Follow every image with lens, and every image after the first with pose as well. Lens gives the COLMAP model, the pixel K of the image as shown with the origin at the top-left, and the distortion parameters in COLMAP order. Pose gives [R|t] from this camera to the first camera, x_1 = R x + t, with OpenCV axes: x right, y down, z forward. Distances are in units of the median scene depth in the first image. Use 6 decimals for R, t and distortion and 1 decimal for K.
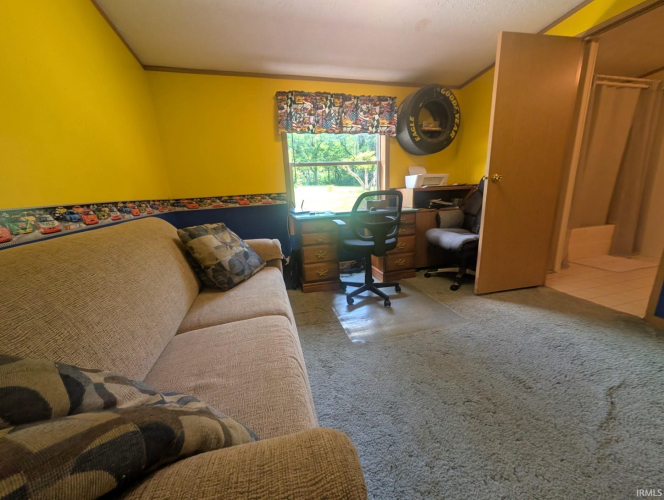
lens RADIAL K [[258.4, 0, 332.0], [0, 258.4, 250.0], [0, 0, 1]] dist [0.001202, 0.000023]
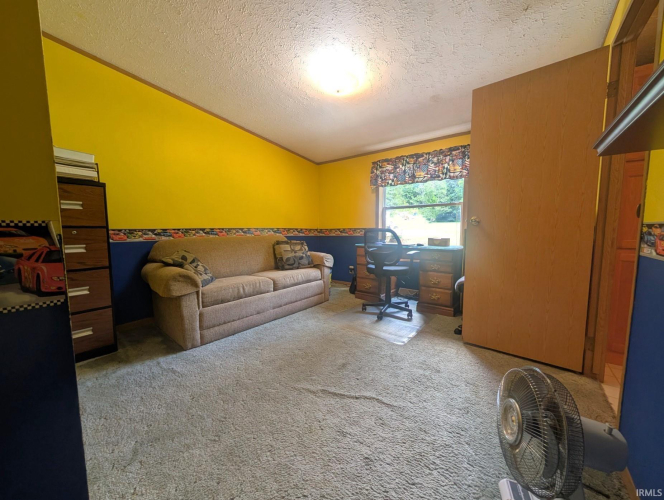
lens RADIAL K [[258.4, 0, 332.0], [0, 258.4, 250.0], [0, 0, 1]] dist [0.001202, 0.000023]
pose [[0.587897, 0.105909, -0.801973, 0.871923], [-0.213999, 0.976435, -0.027925, -0.020318], [0.780117, 0.188038, 0.596707, 0.013958]]
